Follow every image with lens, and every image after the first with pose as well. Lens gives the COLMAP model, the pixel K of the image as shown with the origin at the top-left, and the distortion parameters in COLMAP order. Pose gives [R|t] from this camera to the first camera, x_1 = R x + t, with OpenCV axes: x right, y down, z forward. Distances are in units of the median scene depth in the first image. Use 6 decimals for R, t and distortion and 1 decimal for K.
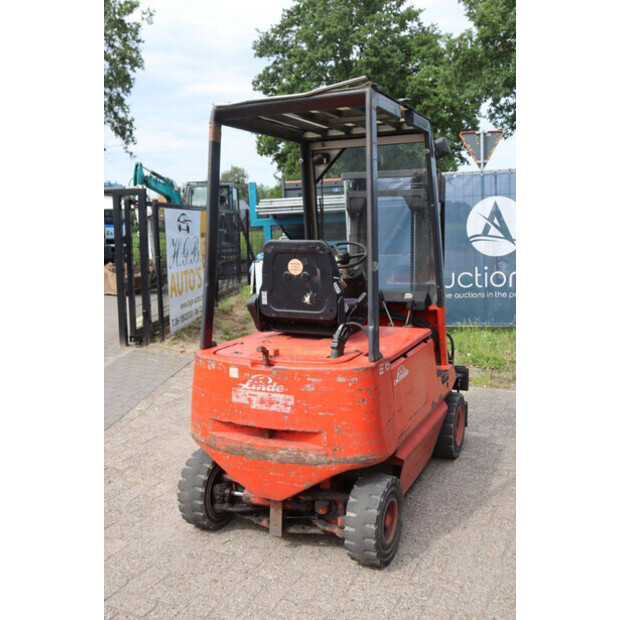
lens RADIAL K [[639.6, 0, 310.0], [0, 639.6, 310.0], [0, 0, 1]] dist [-0.075224, 0.138894]
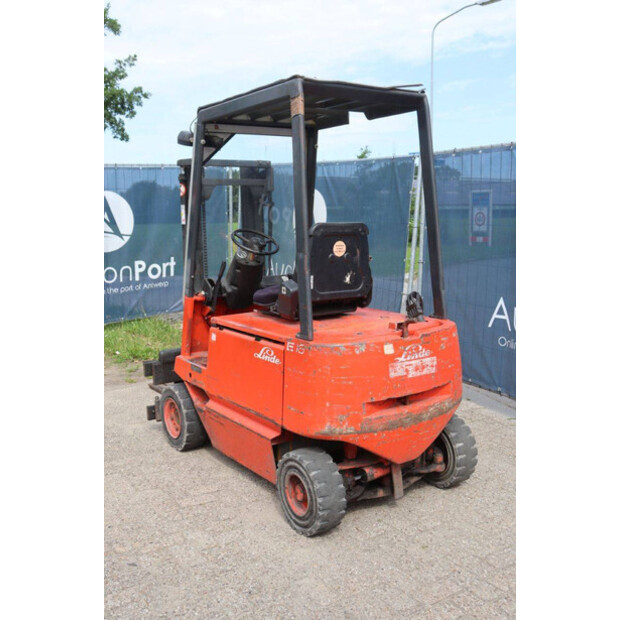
lens RADIAL K [[654.8, 0, 310.0], [0, 654.8, 310.0], [0, 0, 1]] dist [-0.018827, 0.008420]
pose [[0.497428, -0.117822, 0.859467, -1.078157], [0.127665, 0.989889, 0.061814, -0.045760], [-0.858060, 0.078976, 0.507440, 0.567607]]
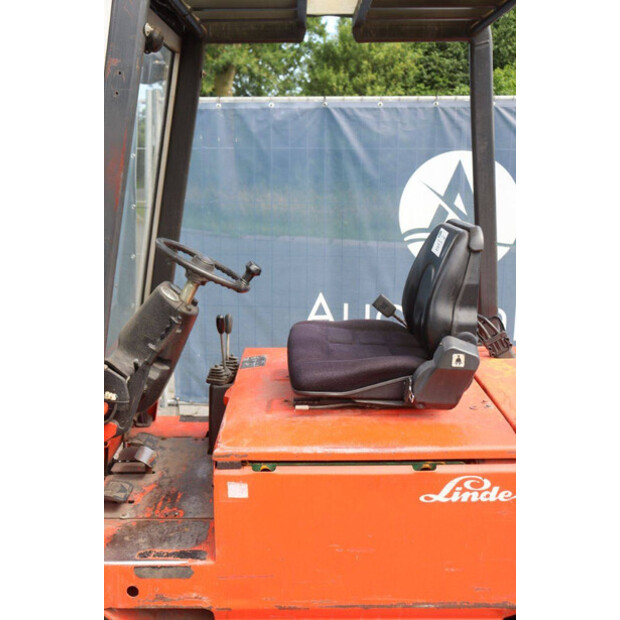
lens RADIAL K [[639.6, 0, 310.0], [0, 639.6, 310.0], [0, 0, 1]] dist [-0.075224, 0.138894]
pose [[-0.436850, -0.185879, 0.880120, -0.553776], [0.134248, 0.953988, 0.268114, -0.233104], [-0.889460, 0.235280, -0.391796, 1.526564]]
